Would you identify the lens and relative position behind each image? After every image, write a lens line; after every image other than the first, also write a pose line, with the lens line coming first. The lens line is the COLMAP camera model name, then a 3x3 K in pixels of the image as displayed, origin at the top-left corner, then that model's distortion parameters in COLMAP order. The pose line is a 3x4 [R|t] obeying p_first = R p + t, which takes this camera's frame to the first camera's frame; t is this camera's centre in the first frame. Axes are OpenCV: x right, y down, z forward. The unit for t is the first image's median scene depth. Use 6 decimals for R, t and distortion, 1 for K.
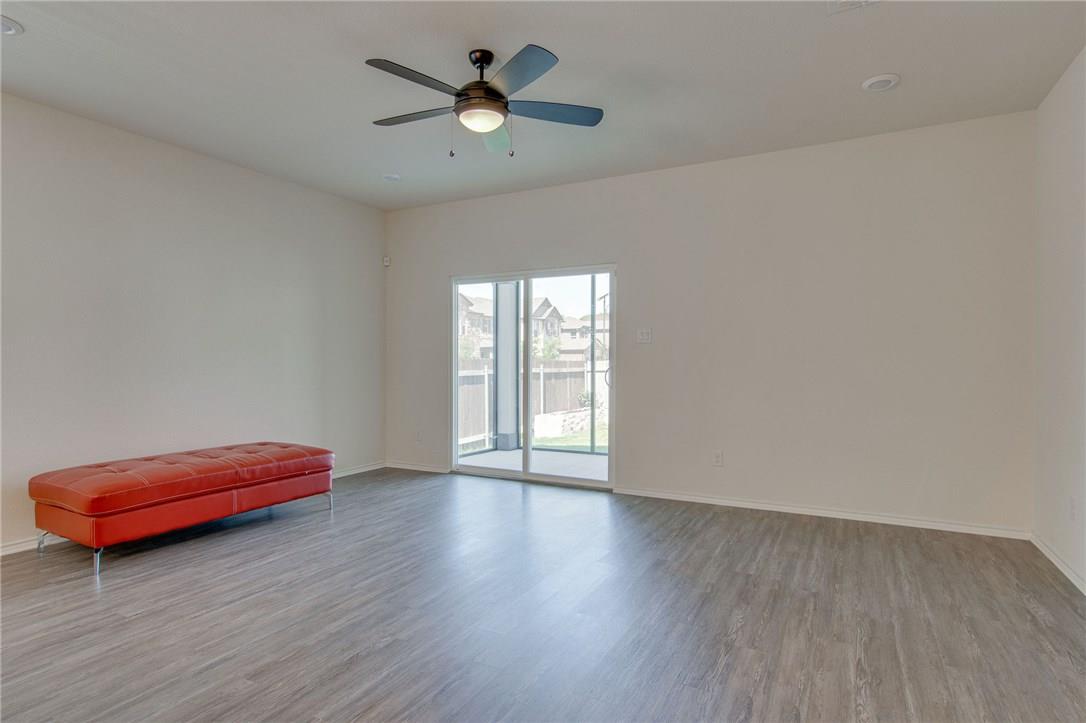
lens RADIAL K [[560.9, 0, 546.4], [0, 560.9, 360.8], [0, 0, 1]] dist [0.002035, -0.001434]
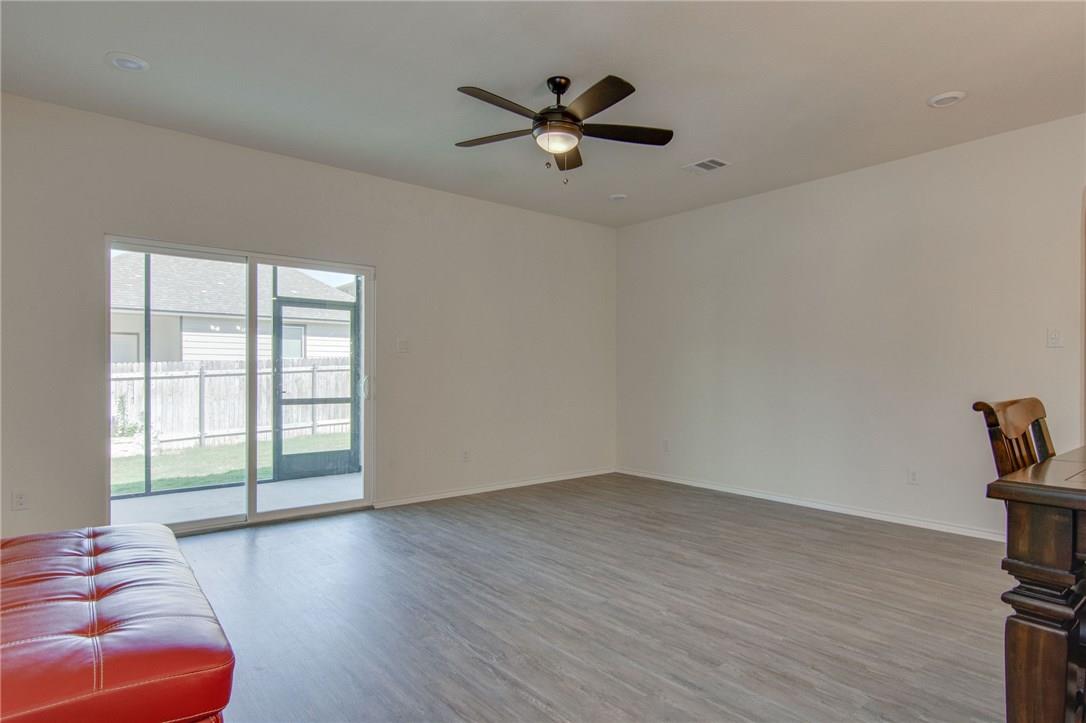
lens RADIAL K [[582.5, 0, 546.3], [0, 582.5, 361.1], [0, 0, 1]] dist [0.008127, 0.000730]
pose [[0.405510, 0.015899, 0.913952, -1.184917], [-0.001781, 0.999861, -0.016604, 0.002971], [-0.914089, 0.005105, 0.405482, 0.591338]]
